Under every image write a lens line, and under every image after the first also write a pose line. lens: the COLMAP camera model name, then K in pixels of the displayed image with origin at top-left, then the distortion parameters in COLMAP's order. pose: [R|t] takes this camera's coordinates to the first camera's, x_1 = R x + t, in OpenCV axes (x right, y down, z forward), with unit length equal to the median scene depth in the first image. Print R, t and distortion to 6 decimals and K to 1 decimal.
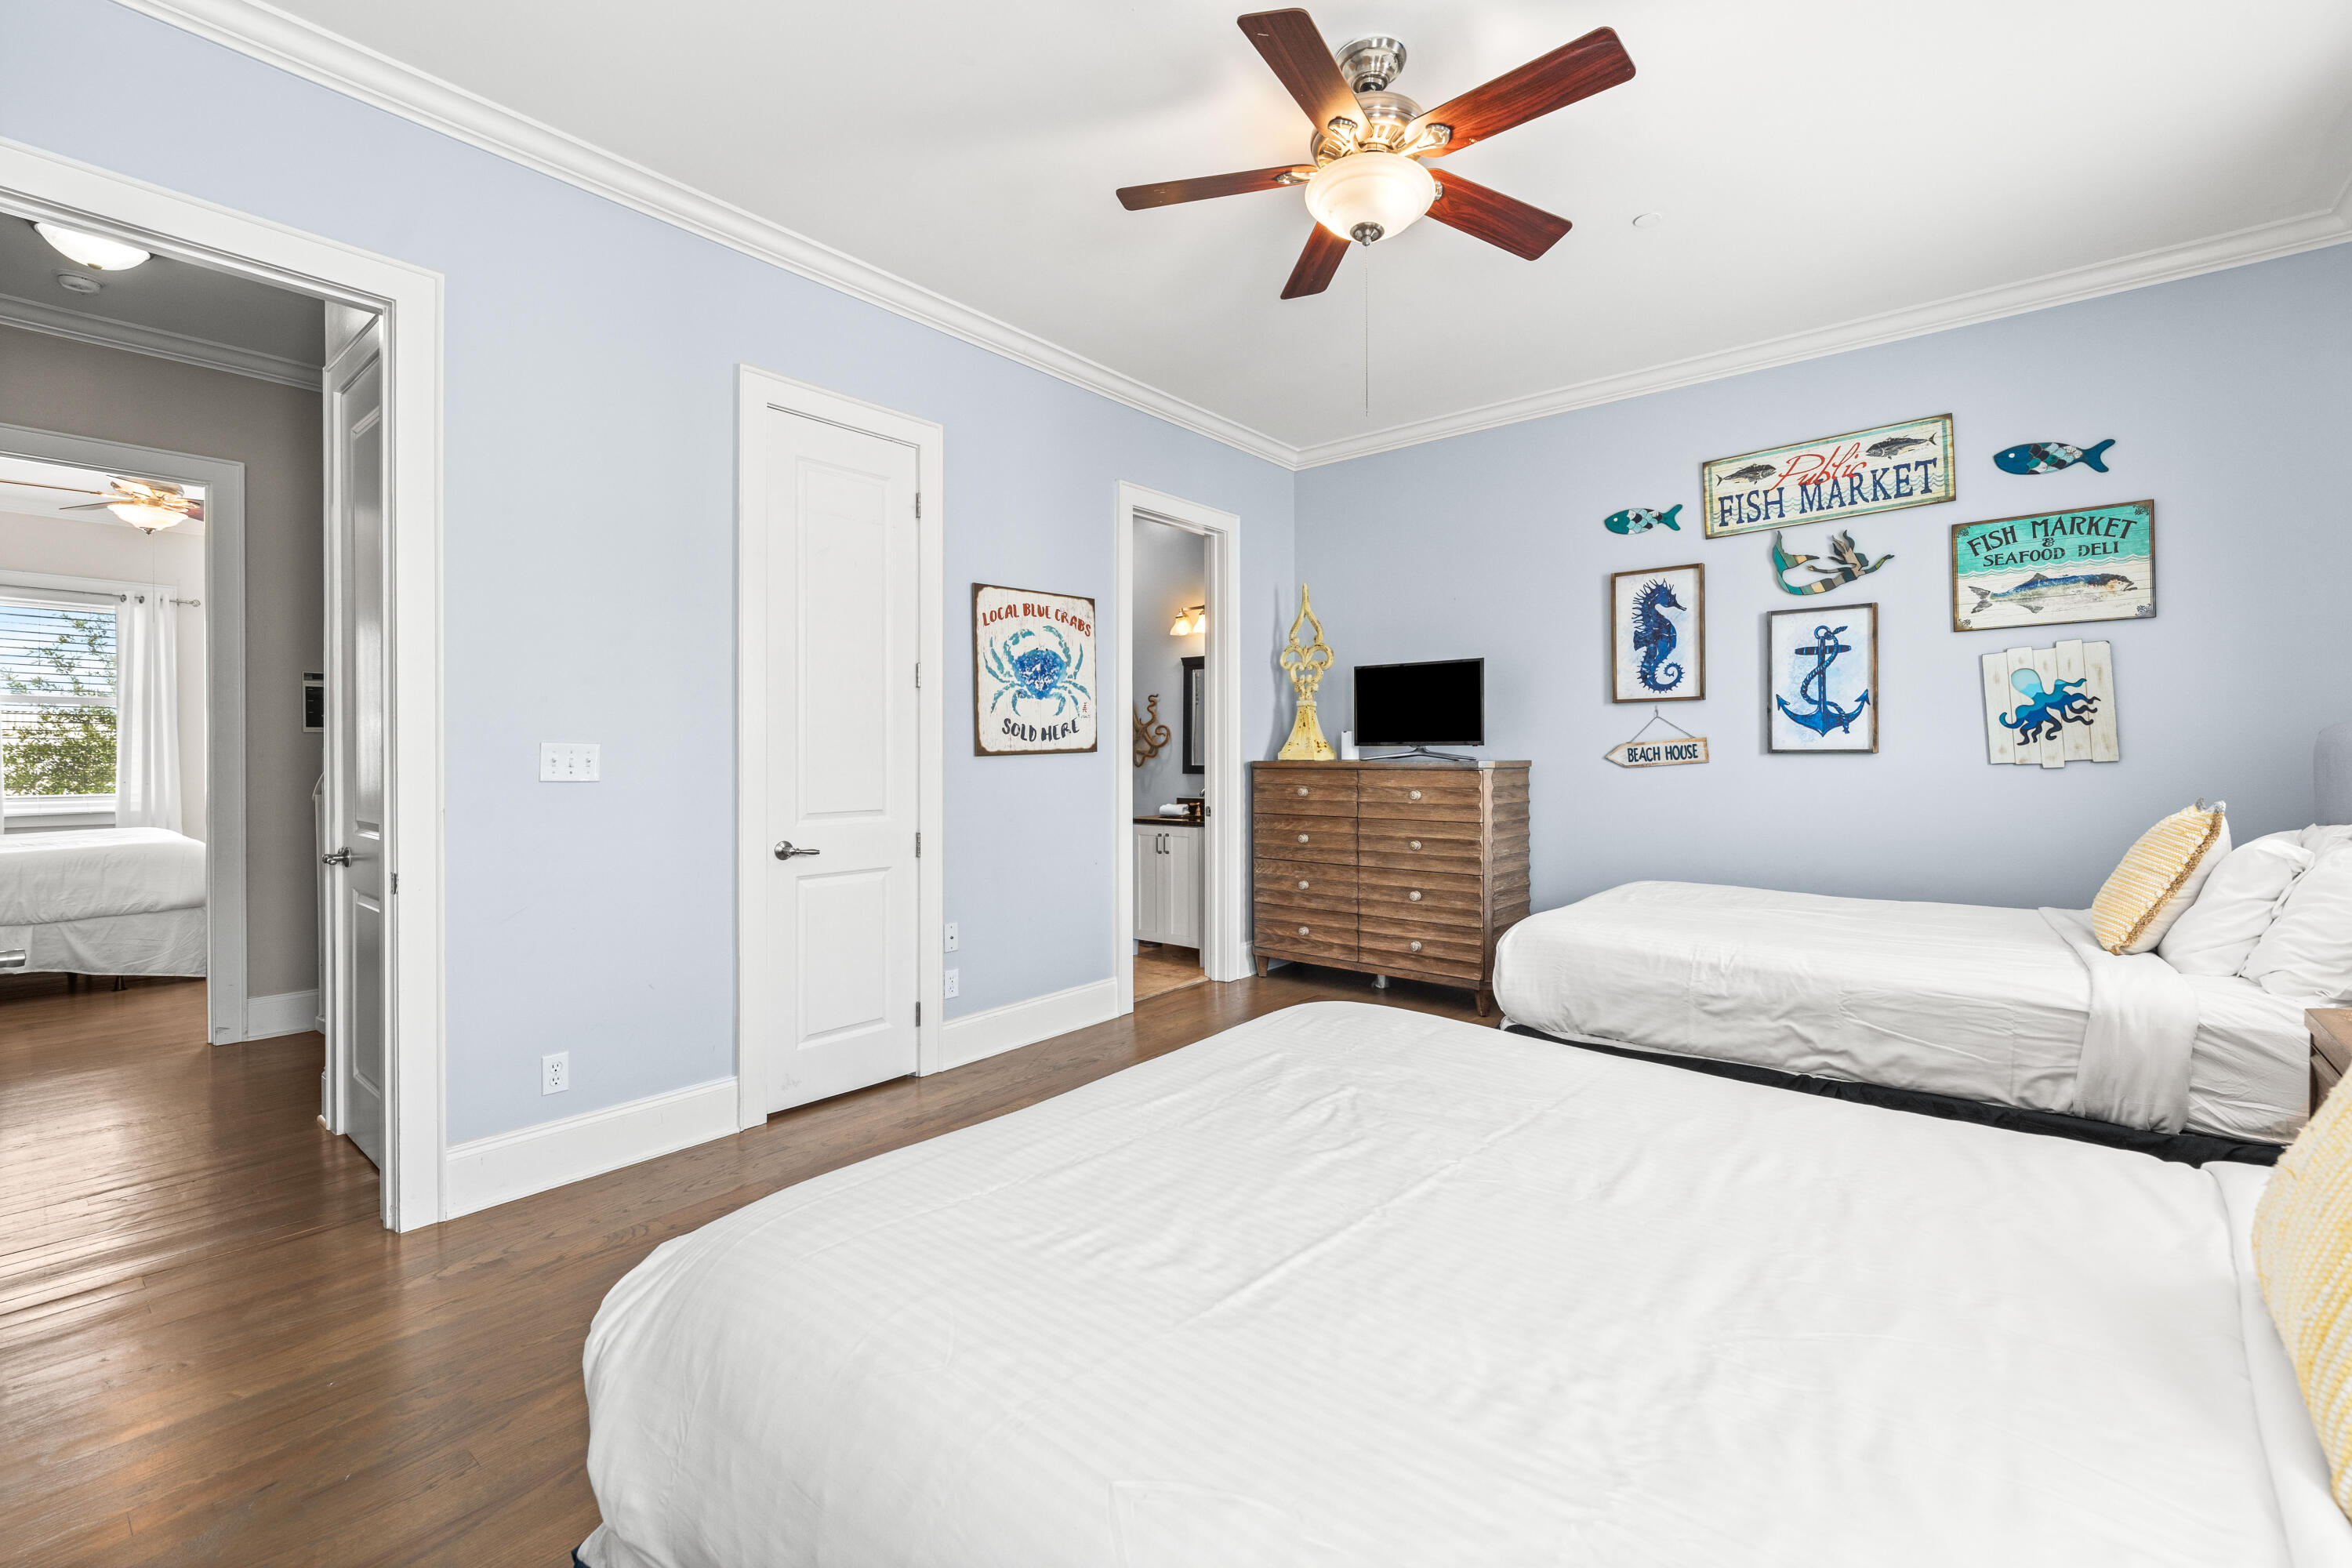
lens RADIAL K [[989.1, 0, 1177.5], [0, 989.1, 755.2], [0, 0, 1]] dist [0.001626, 0.000133]
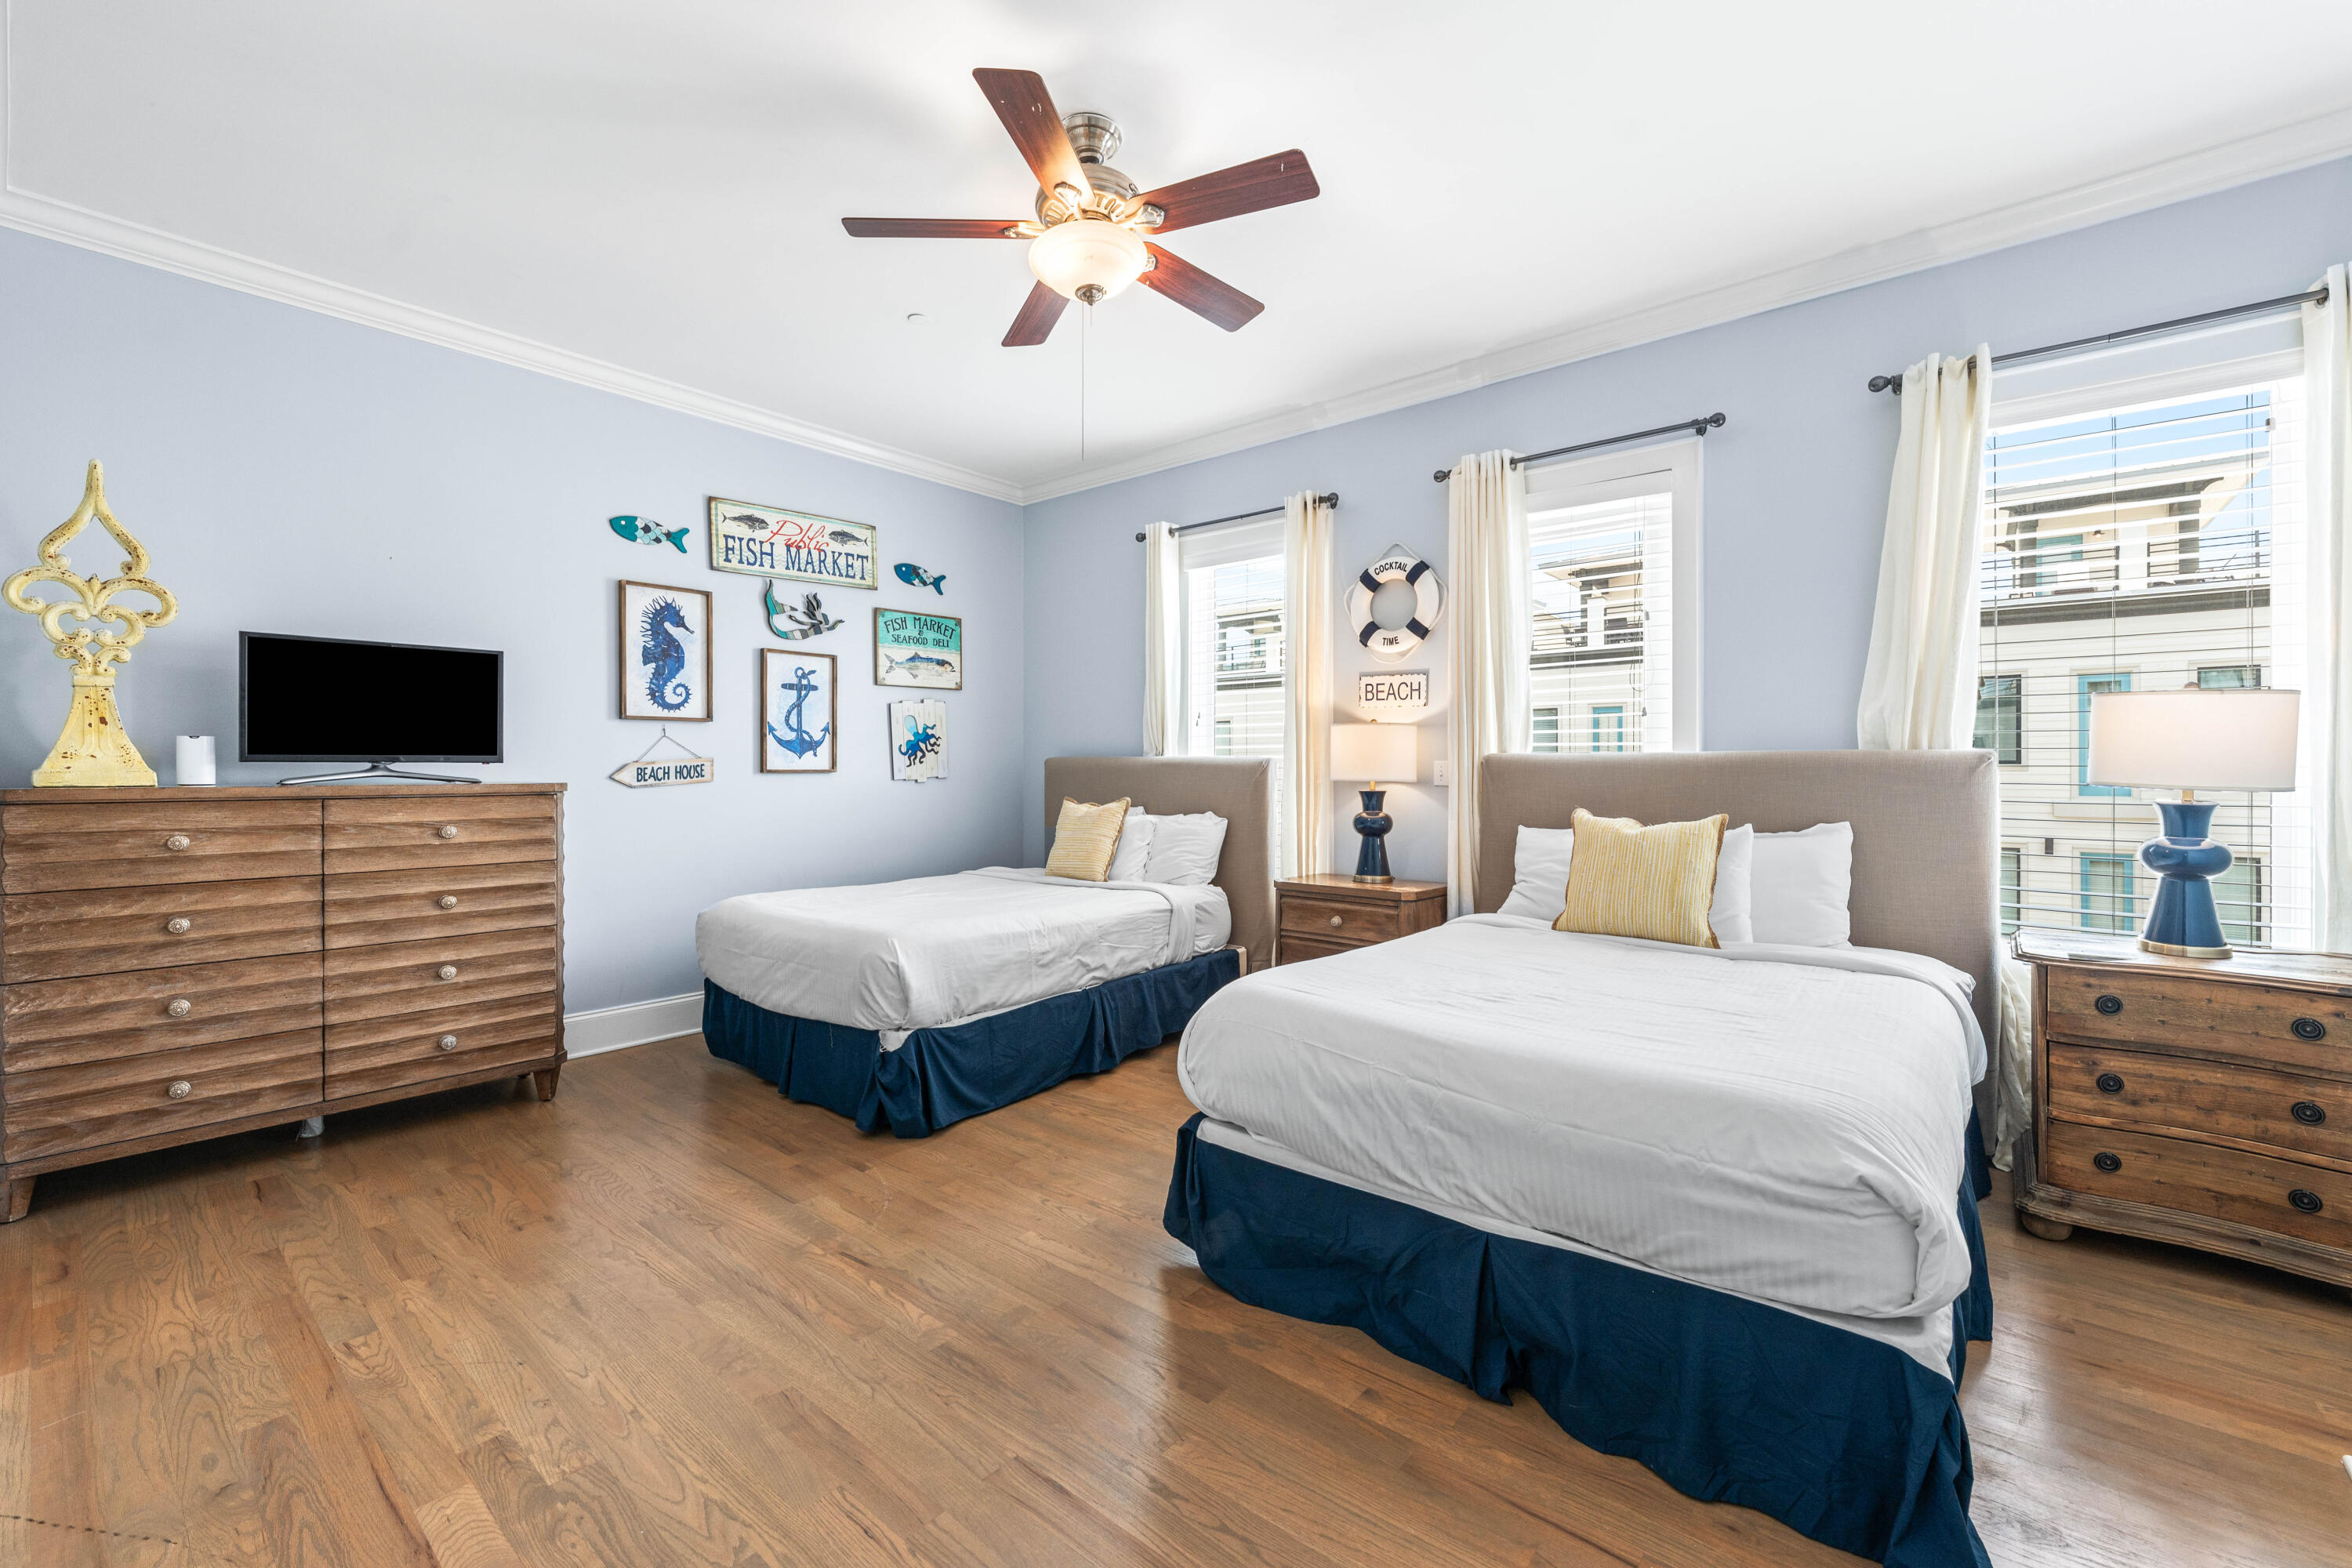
lens RADIAL K [[953.1, 0, 1169.2], [0, 953.1, 761.4], [0, 0, 1]] dist [0.000089, -0.000053]
pose [[0.016002, 0.009807, 0.999824, -0.461649], [0.000802, 0.999951, -0.009821, -0.003505], [-0.999872, 0.000959, 0.015993, 0.487189]]
